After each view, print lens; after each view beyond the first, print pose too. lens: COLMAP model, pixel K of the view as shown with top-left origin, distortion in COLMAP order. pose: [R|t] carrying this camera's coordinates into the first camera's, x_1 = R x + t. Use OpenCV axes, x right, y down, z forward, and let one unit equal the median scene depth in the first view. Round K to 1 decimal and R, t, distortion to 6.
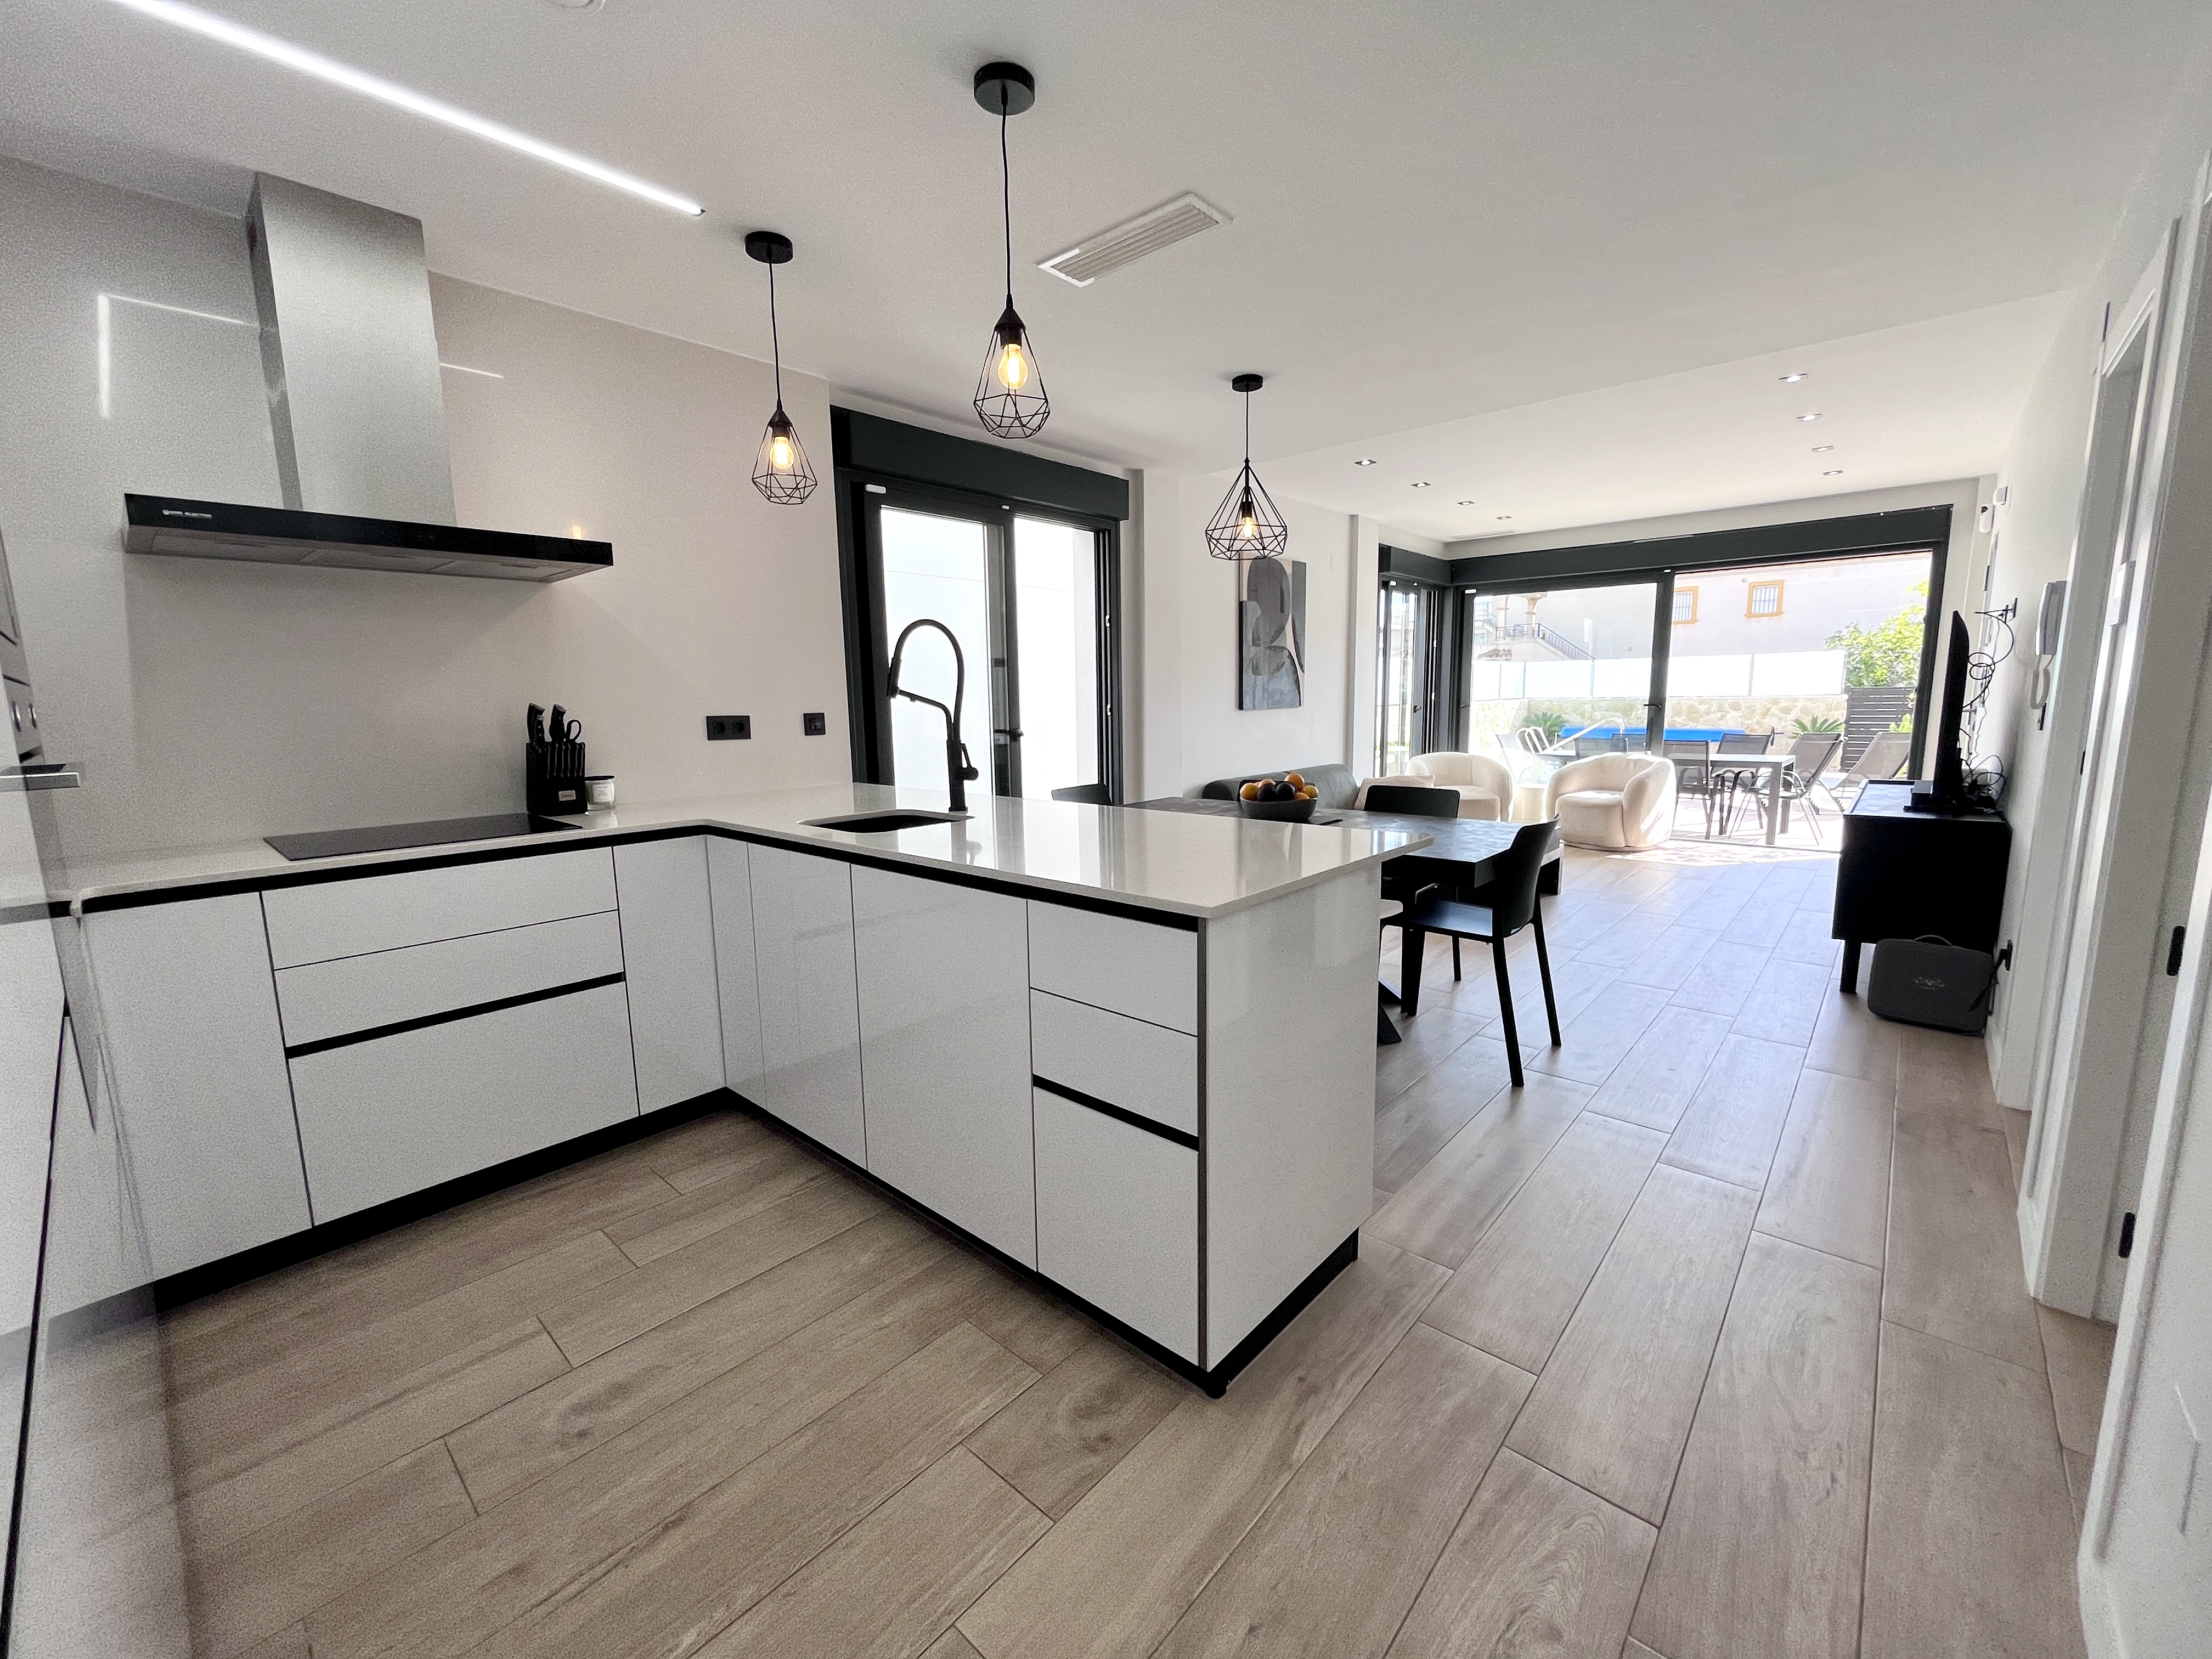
lens RADIAL K [[897.0, 0, 1102.6], [0, 897.0, 822.3], [0, 0, 1]] dist [0.001484, -0.000398]
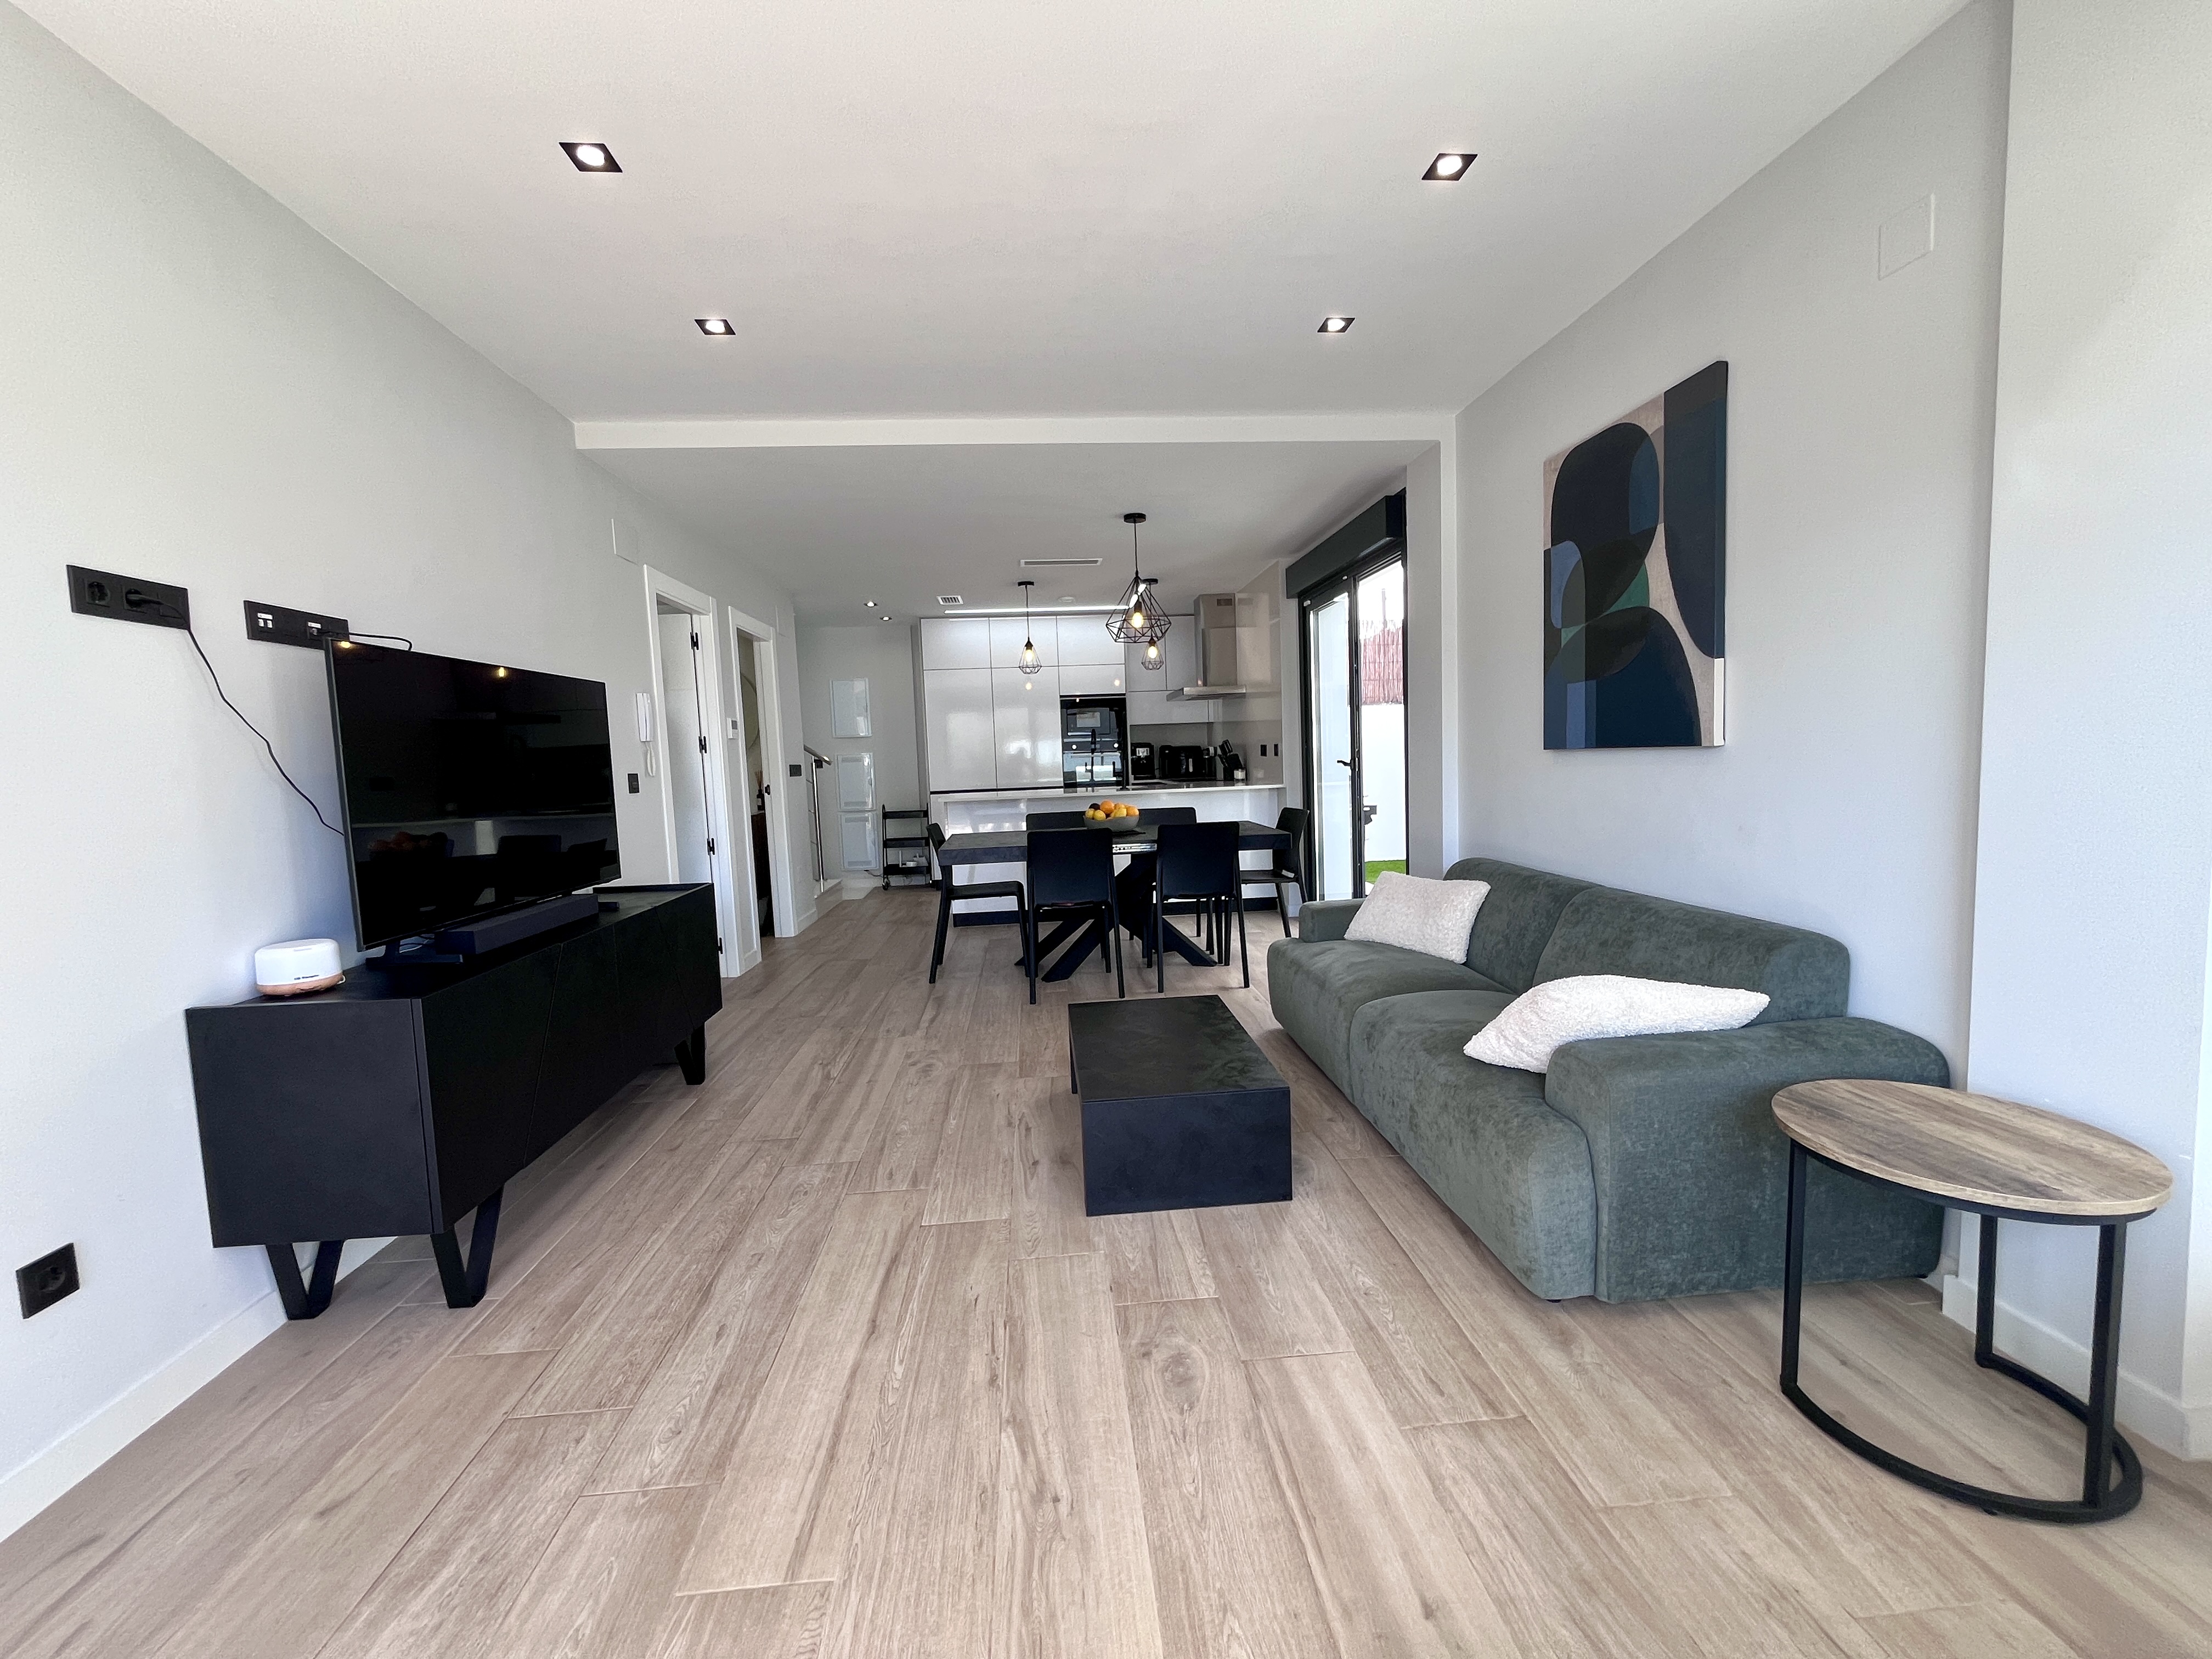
lens RADIAL K [[897.0, 0, 1110.8], [0, 897.0, 828.1], [0, 0, 1]] dist [0.001484, -0.000398]
pose [[-0.681132, 0.105001, -0.724592, 1.865779], [-0.053834, 0.979802, 0.192589, -0.427794], [0.730179, 0.170186, -0.661722, 2.965838]]
